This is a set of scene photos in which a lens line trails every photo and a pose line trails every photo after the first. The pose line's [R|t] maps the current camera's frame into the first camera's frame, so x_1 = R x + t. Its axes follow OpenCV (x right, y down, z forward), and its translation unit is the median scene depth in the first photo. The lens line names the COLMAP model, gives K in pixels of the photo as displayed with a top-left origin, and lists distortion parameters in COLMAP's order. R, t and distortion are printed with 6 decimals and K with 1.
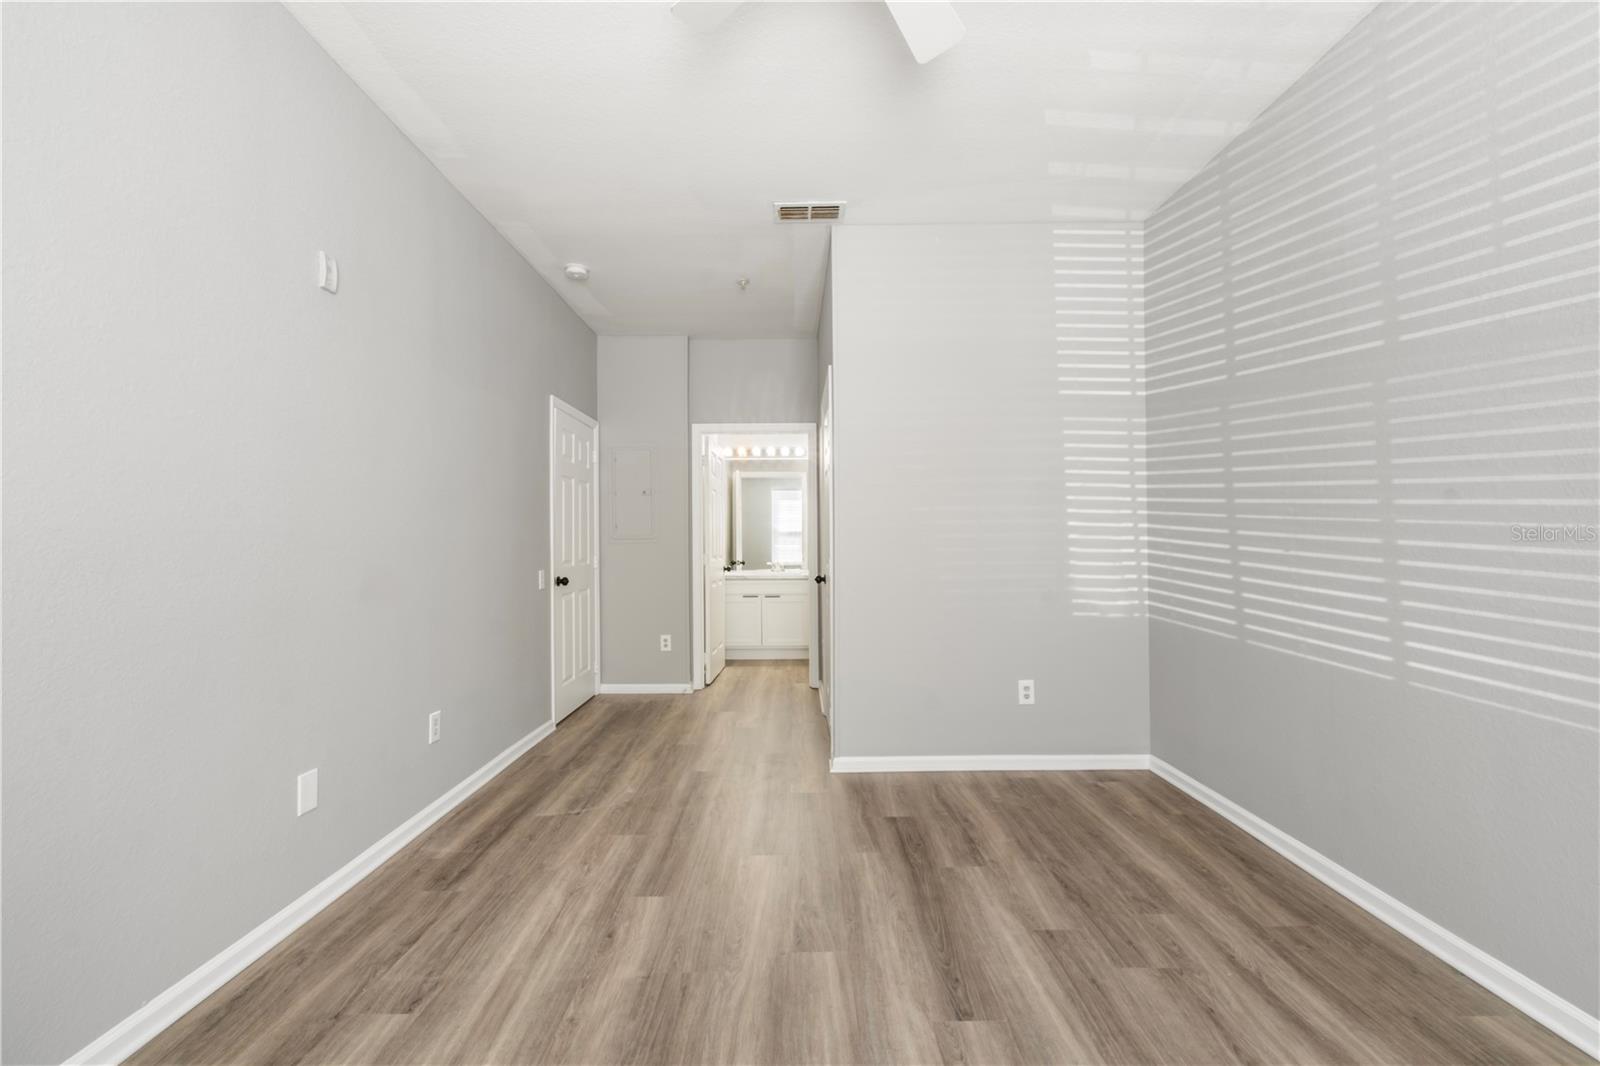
lens RADIAL K [[684.8, 0, 800.0], [0, 684.8, 539.5], [0, 0, 1]] dist [-0.001297, 0.000101]
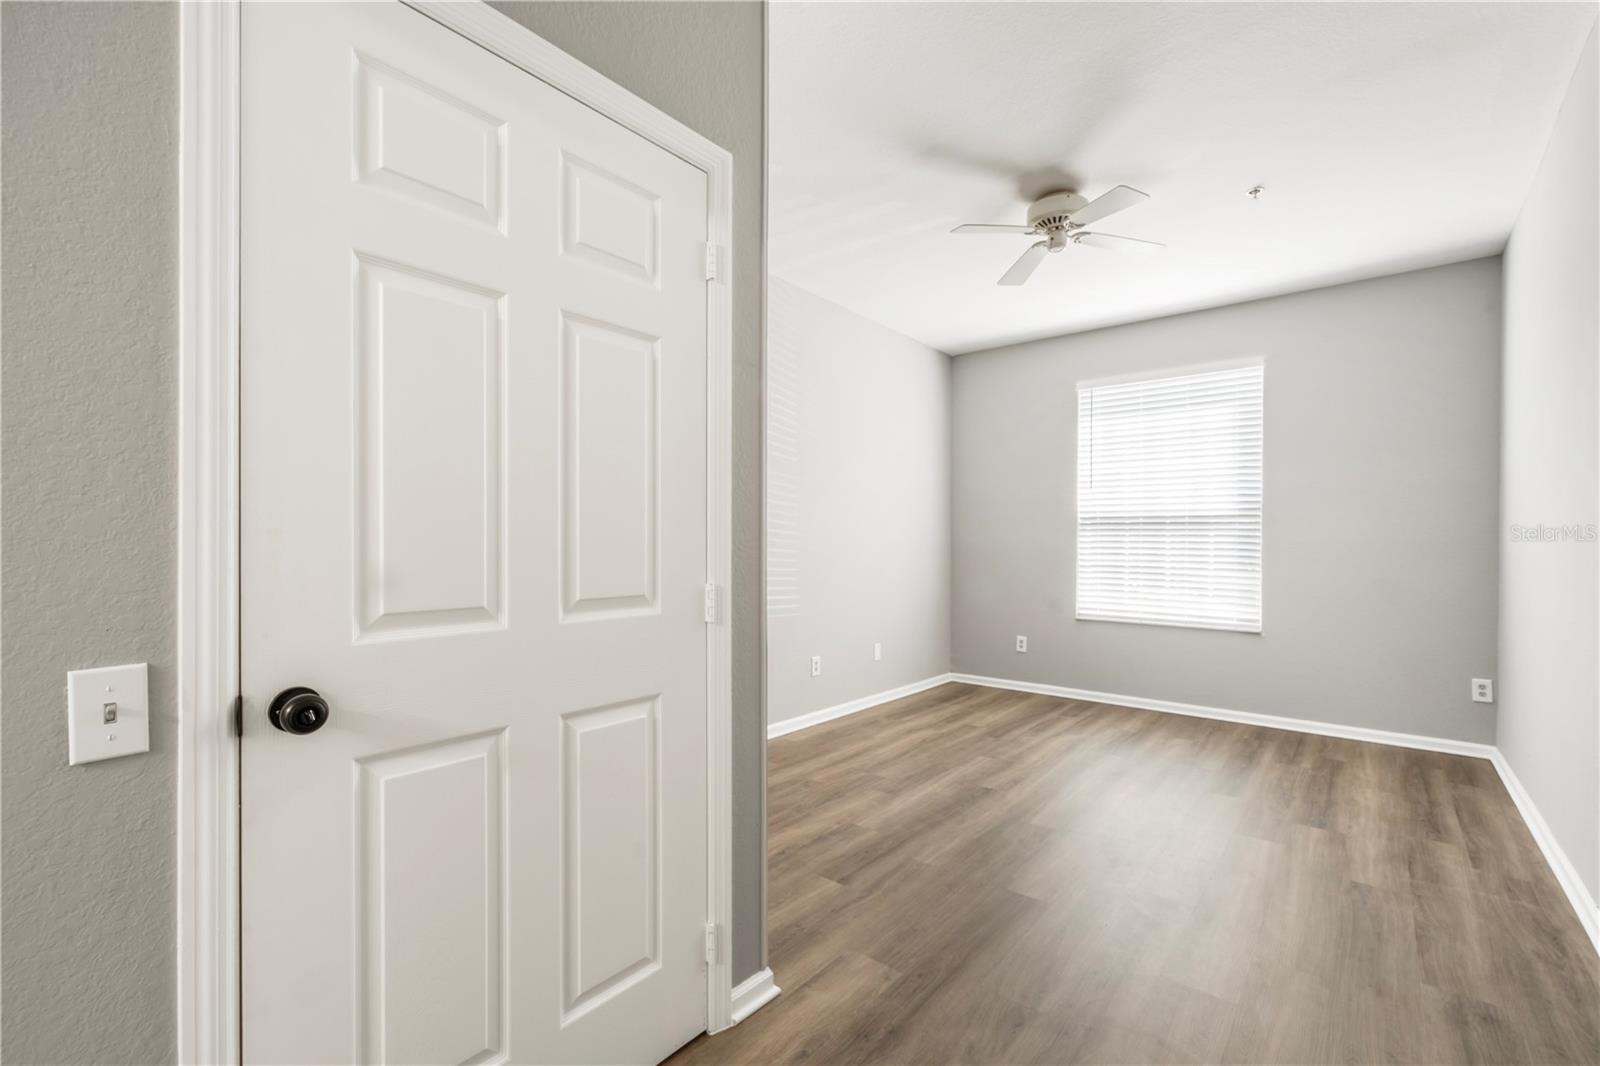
lens RADIAL K [[684.8, 0, 800.2], [0, 684.8, 538.6], [0, 0, 1]] dist [-0.001297, 0.000101]
pose [[-0.764047, 0.009000, 0.645098, -0.500689], [-0.004388, 0.999807, -0.019145, 0.012079], [-0.645146, -0.017459, -0.763860, 2.295908]]
